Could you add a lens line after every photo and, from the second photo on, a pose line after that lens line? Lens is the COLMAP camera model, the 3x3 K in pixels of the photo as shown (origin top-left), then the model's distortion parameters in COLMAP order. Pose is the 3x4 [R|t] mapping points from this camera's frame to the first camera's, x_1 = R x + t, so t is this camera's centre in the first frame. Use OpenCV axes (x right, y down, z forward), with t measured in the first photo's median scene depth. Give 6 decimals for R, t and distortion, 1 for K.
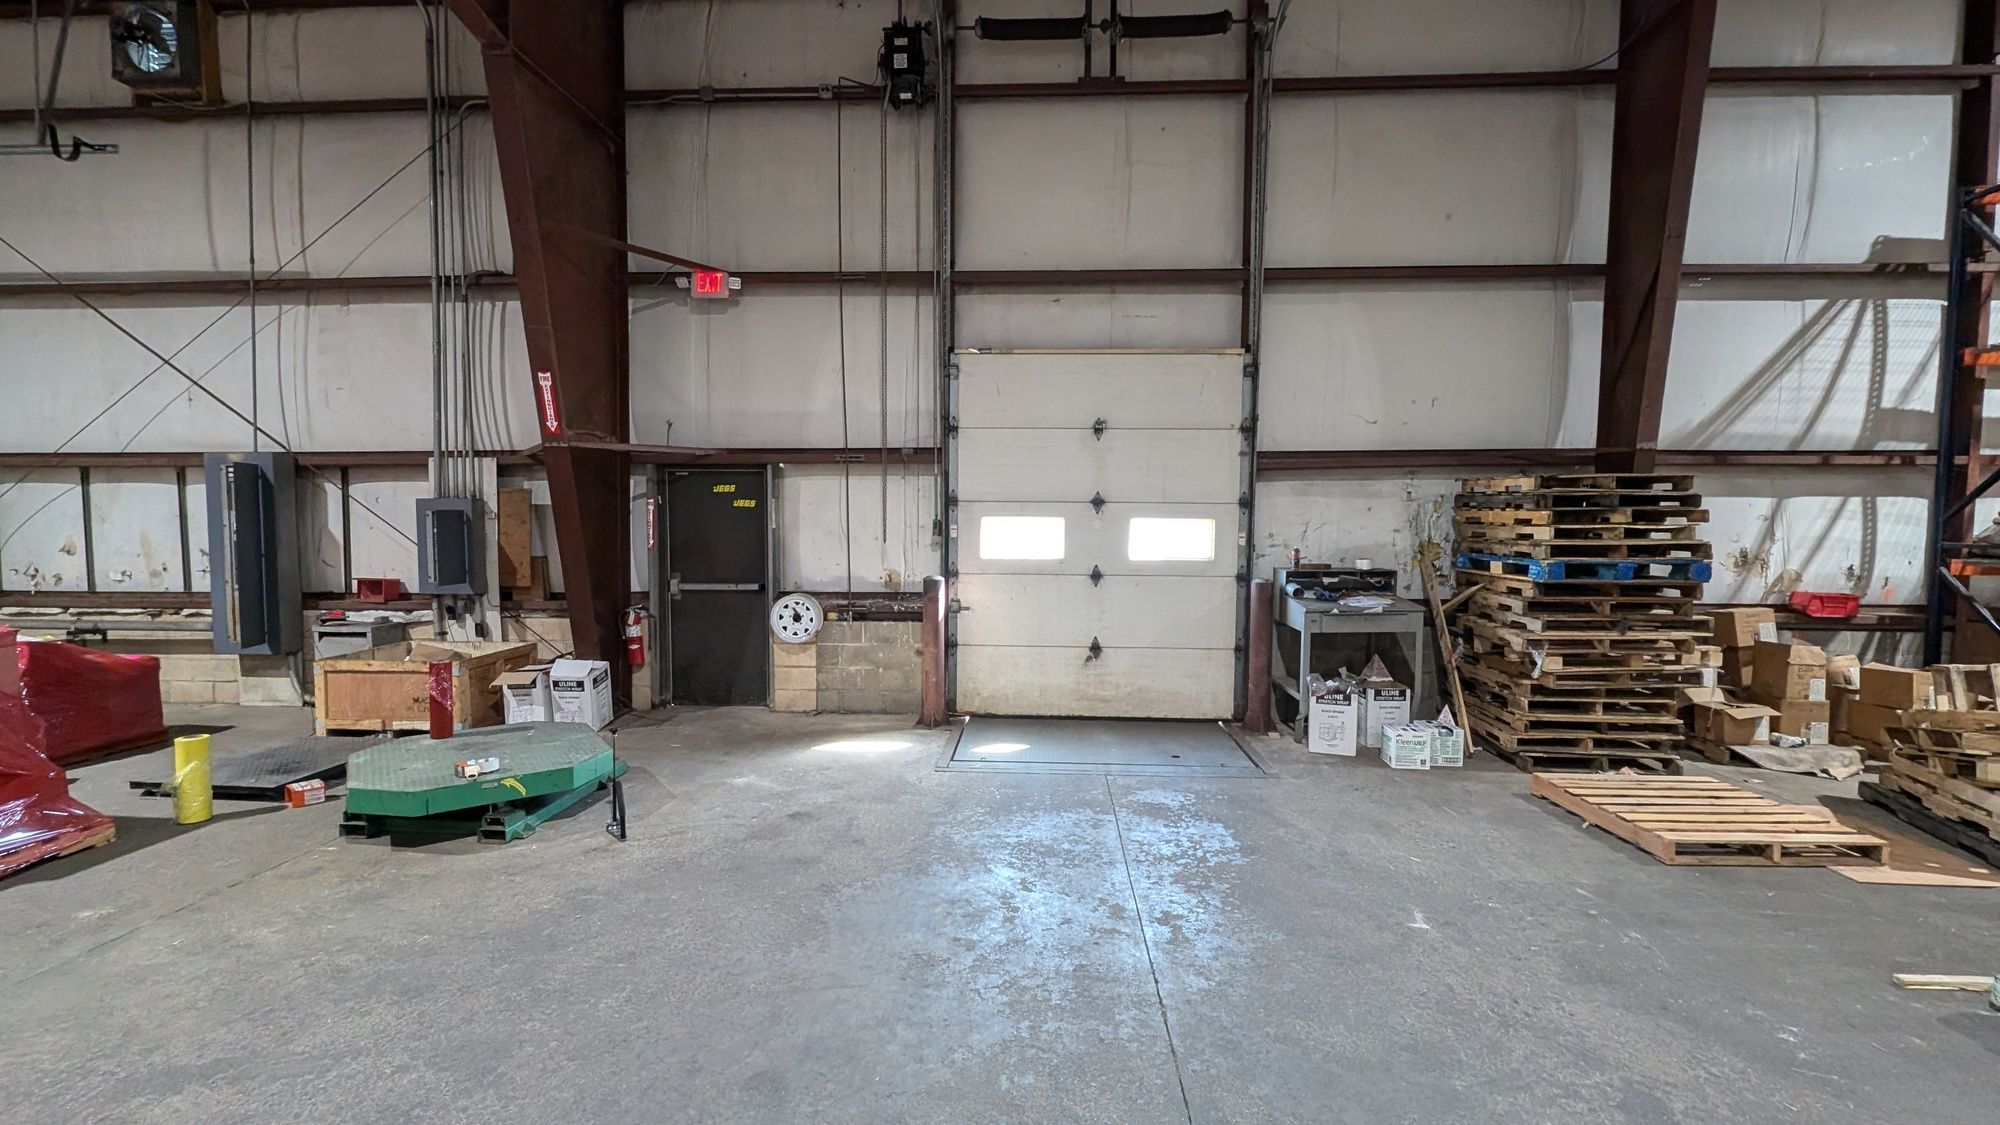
lens RADIAL K [[813.2, 0, 1000.0], [0, 813.2, 562.5], [0, 0, 1]] dist [-0.001392, -0.000174]
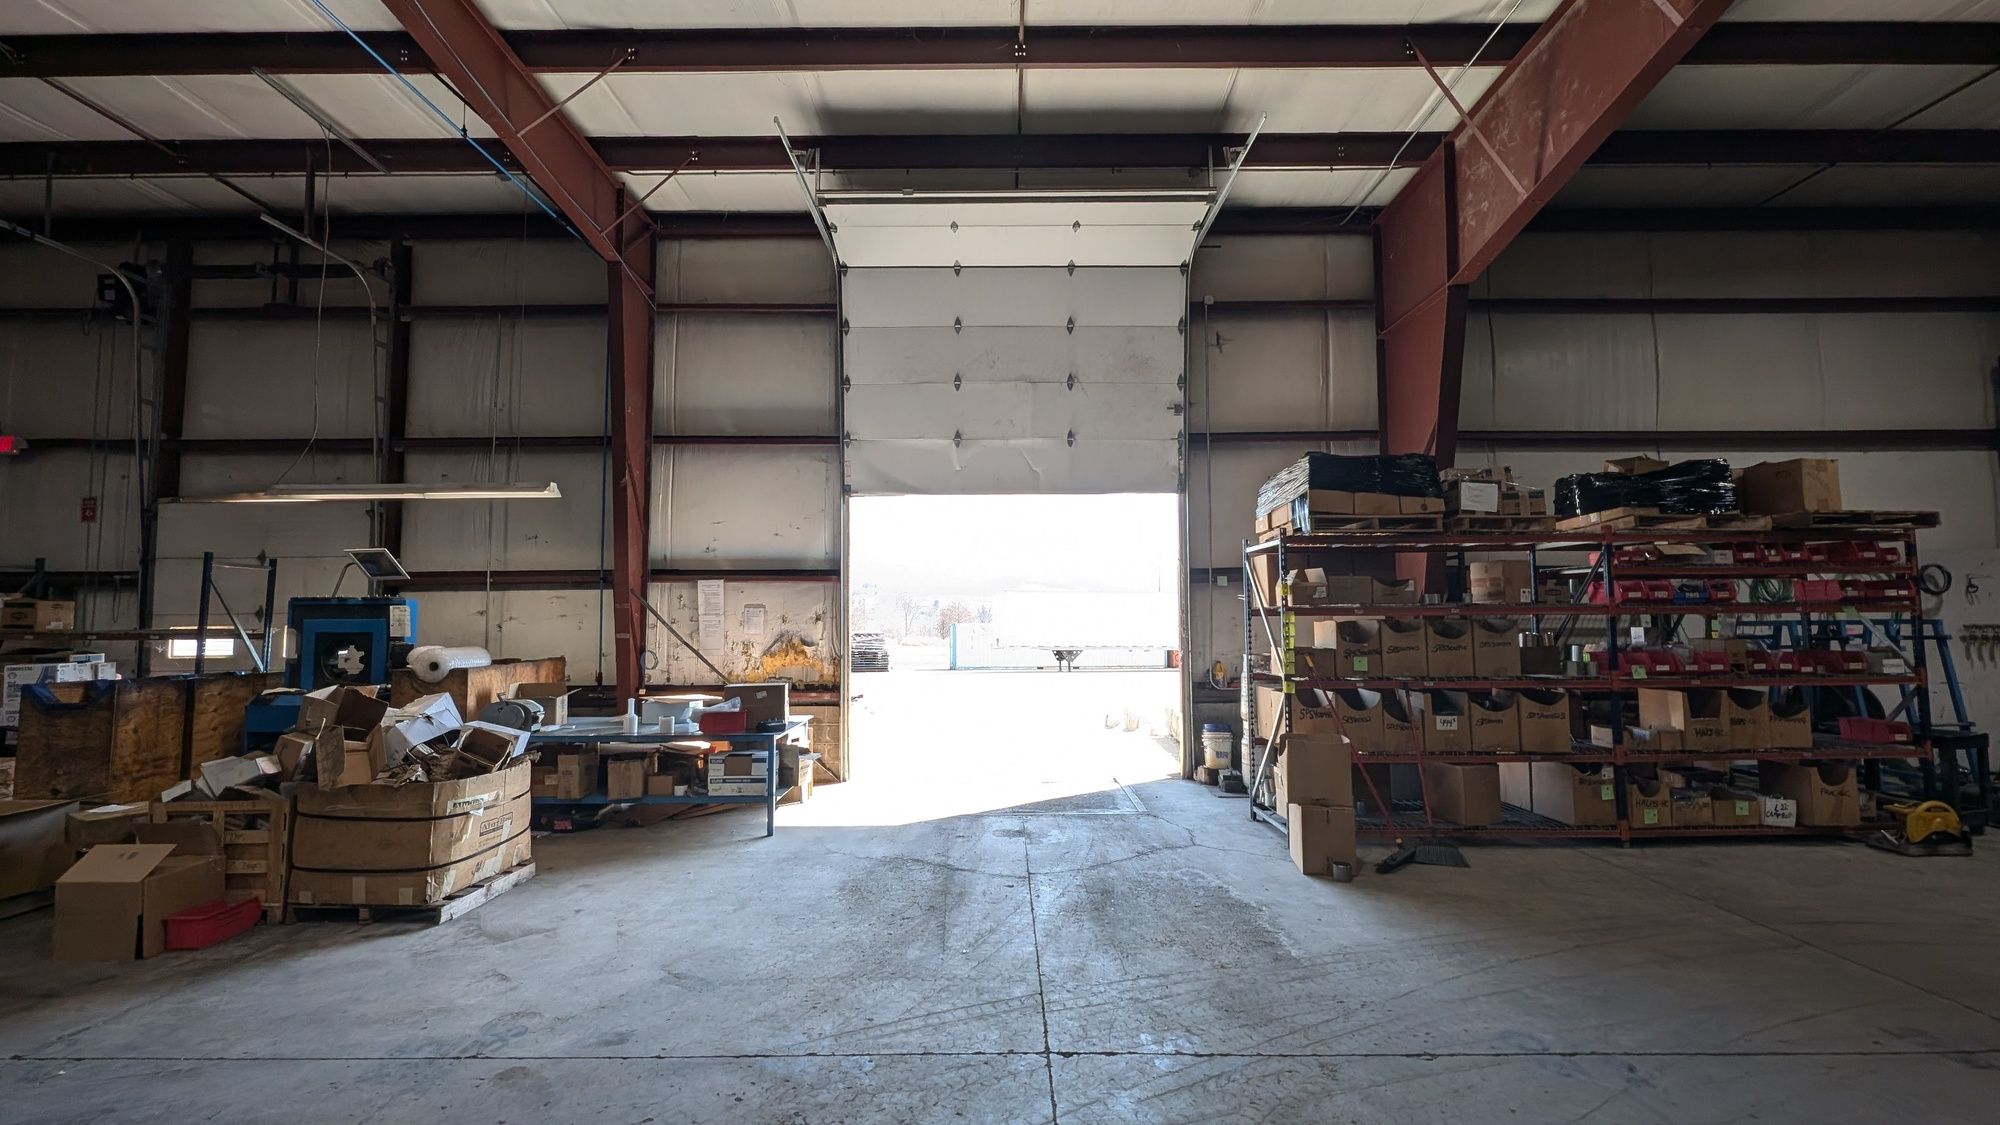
lens RADIAL K [[813.2, 0, 1000.0], [0, 813.2, 562.5], [0, 0, 1]] dist [-0.001392, -0.000174]
pose [[0.996270, -0.023111, 0.083134, 1.157758], [0.032499, 0.993017, -0.113410, 0.032305], [-0.079933, 0.115688, 0.990064, -0.391980]]
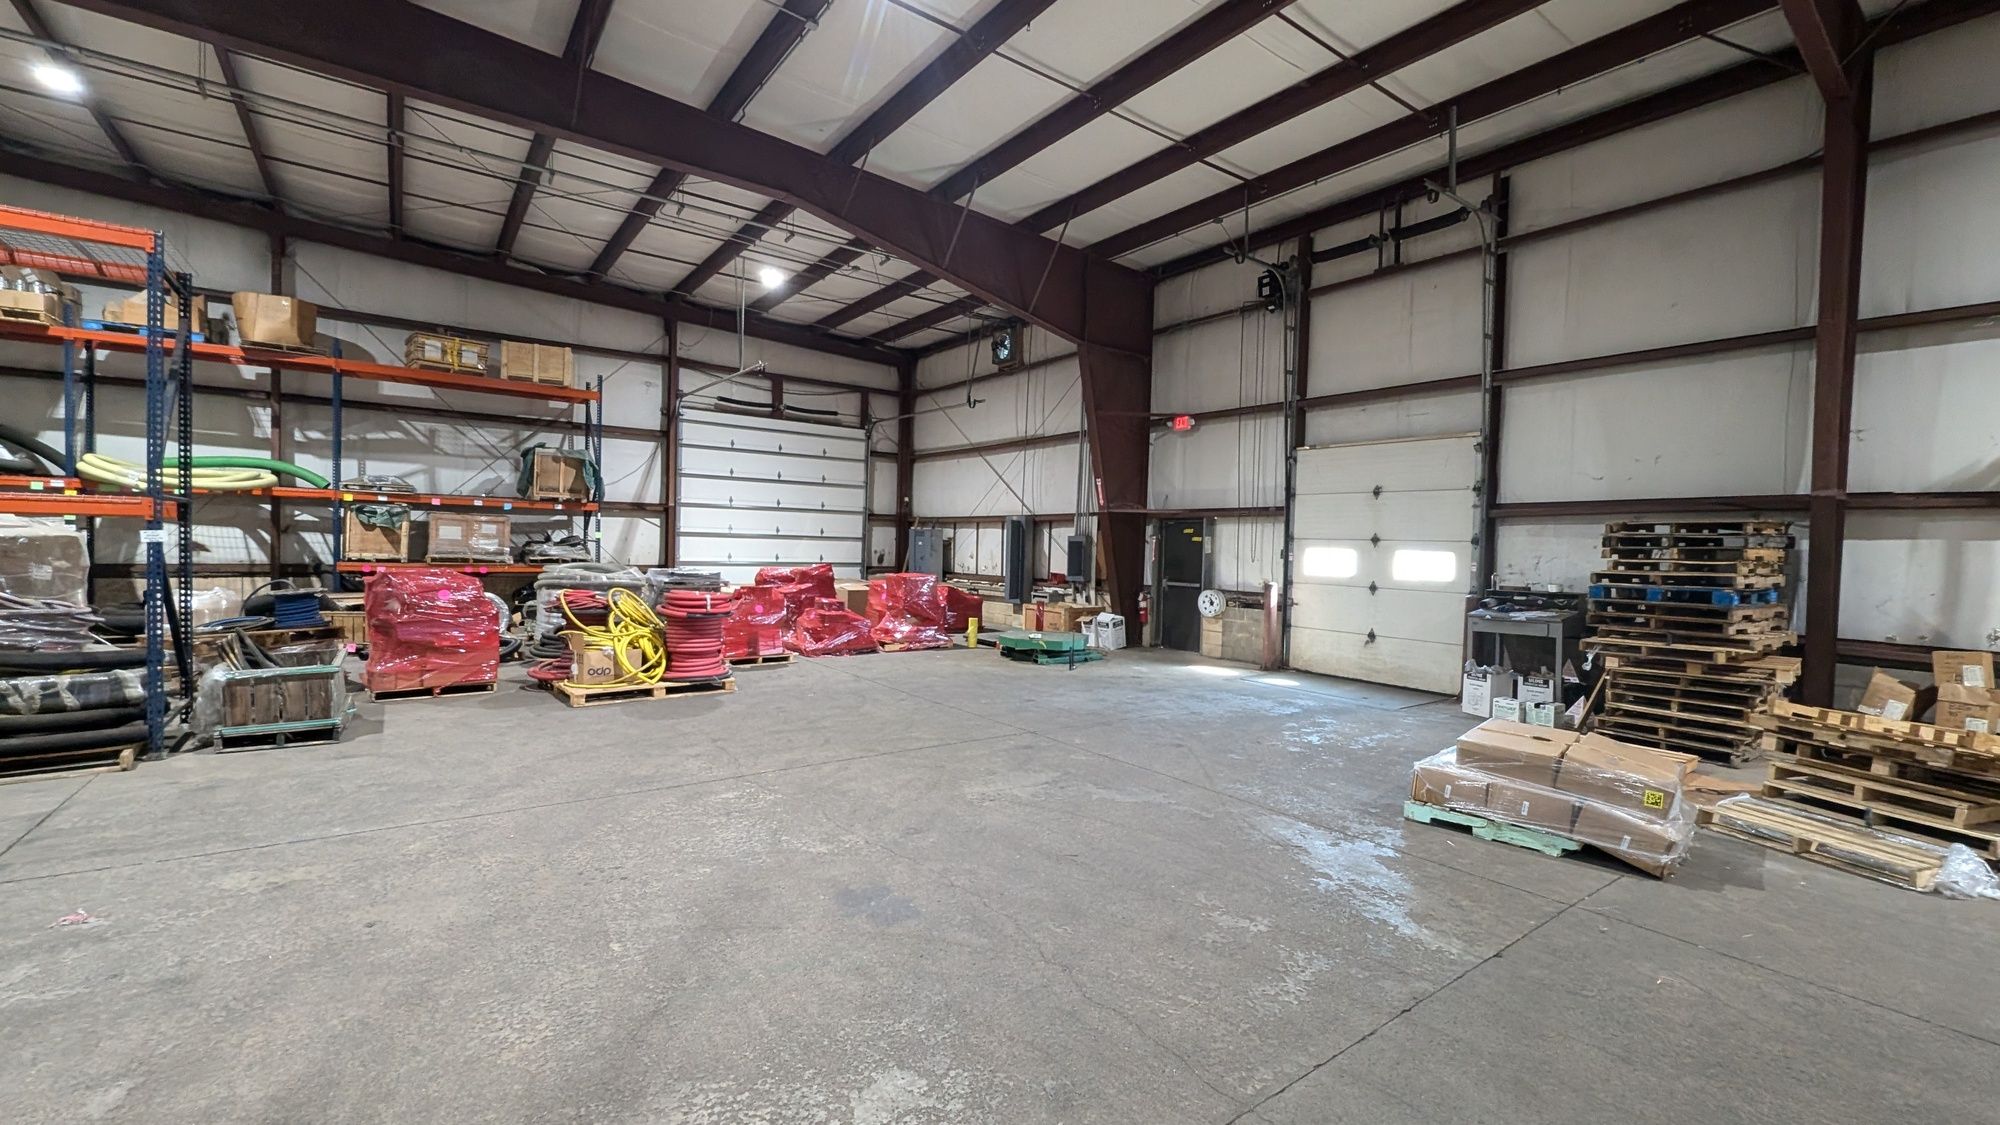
lens RADIAL K [[721.8, 0, 1000.0], [0, 721.8, 562.5], [0, 0, 1]] dist [-0.043483, 0.000036]
pose [[0.640586, 0.031089, -0.767257, 0.662569], [-0.061504, 0.998047, -0.010910, 0.024810], [0.765419, 0.054178, 0.641247, -0.374449]]
